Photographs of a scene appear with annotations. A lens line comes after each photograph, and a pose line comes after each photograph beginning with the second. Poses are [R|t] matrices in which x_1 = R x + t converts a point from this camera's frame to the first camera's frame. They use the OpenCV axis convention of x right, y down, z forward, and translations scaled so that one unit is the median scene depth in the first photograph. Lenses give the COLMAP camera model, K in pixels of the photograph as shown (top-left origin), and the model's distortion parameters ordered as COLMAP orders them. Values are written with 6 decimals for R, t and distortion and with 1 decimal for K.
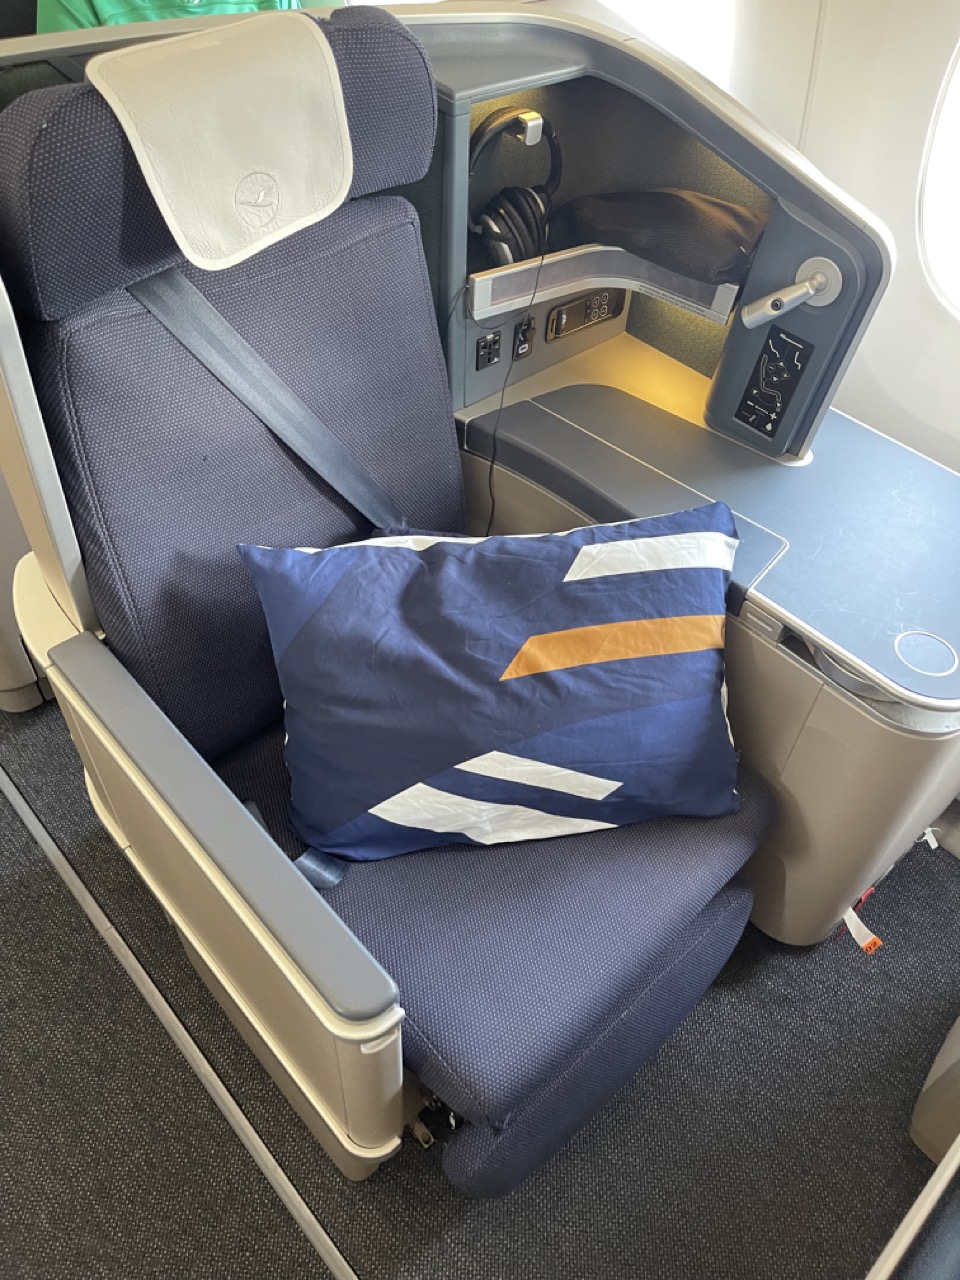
lens RADIAL K [[965.9, 0, 470.6], [0, 965.9, 634.9], [0, 0, 1]] dist [0.021100, -0.058098]
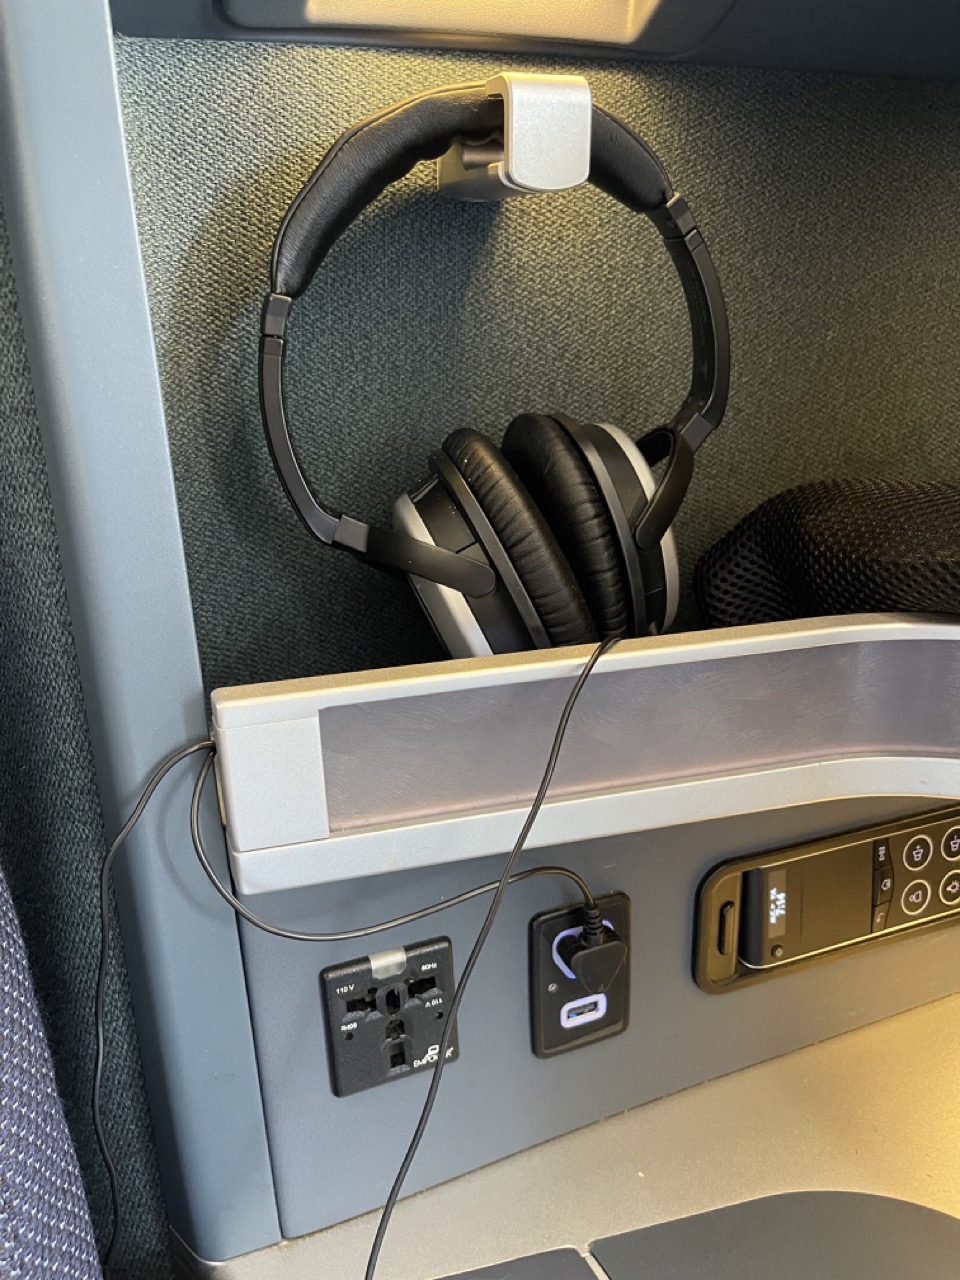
lens RADIAL K [[965.9, 0, 476.9], [0, 965.9, 640.1], [0, 0, 1]] dist [0.021100, -0.058098]
pose [[0.931254, 0.024309, -0.363558, 0.119620], [-0.193631, 0.878242, -0.437263, -0.272543], [0.308662, 0.477599, 0.822573, 0.762535]]
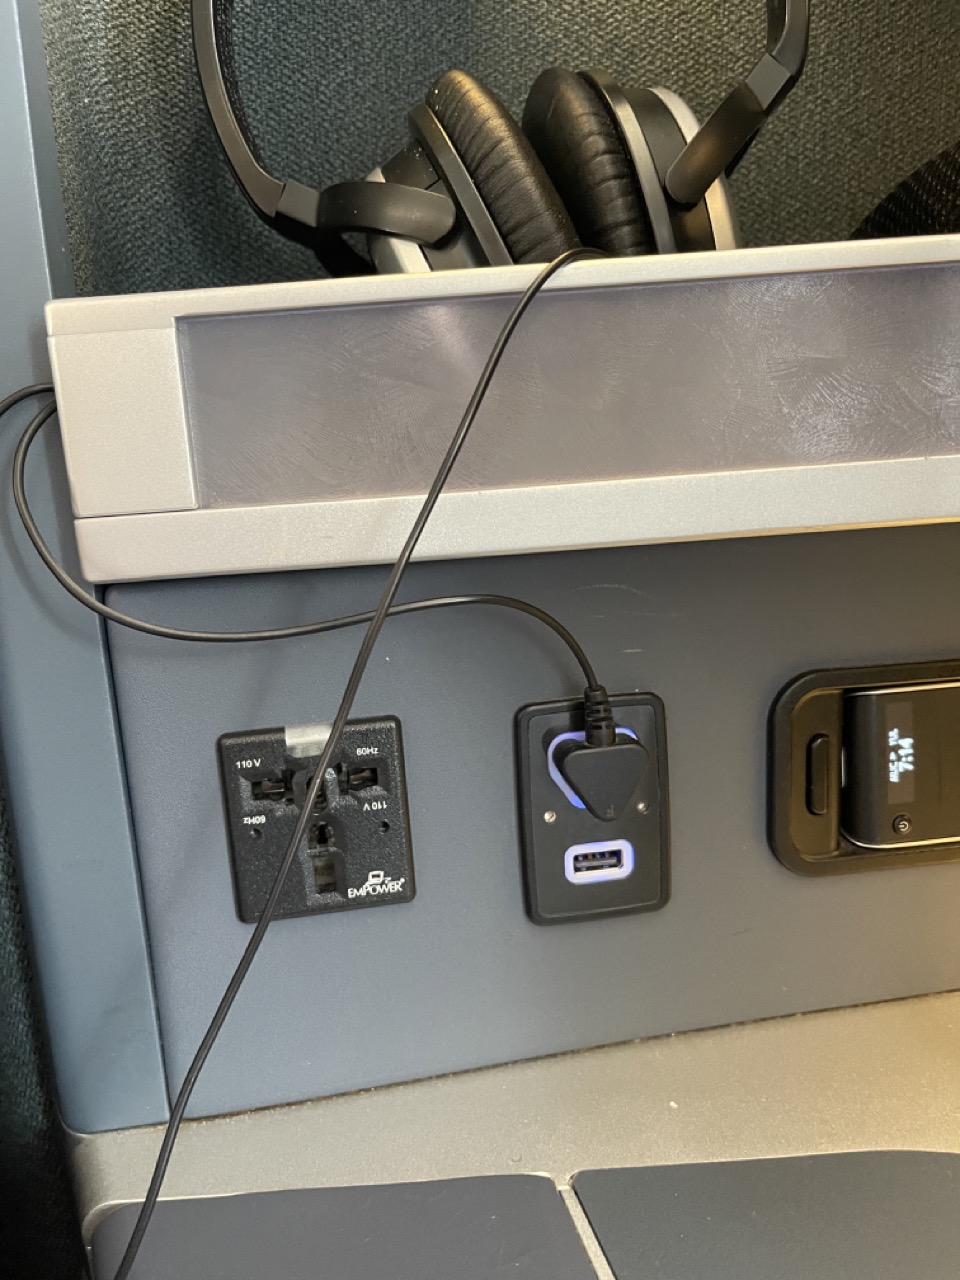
lens RADIAL K [[965.9, 0, 498.3], [0, 965.9, 675.2], [0, 0, 1]] dist [0.021100, -0.058098]
pose [[0.828538, 0.006590, -0.559894, 0.142093], [-0.317971, 0.828597, -0.460783, -0.242573], [0.460890, 0.559806, 0.688620, 0.871067]]
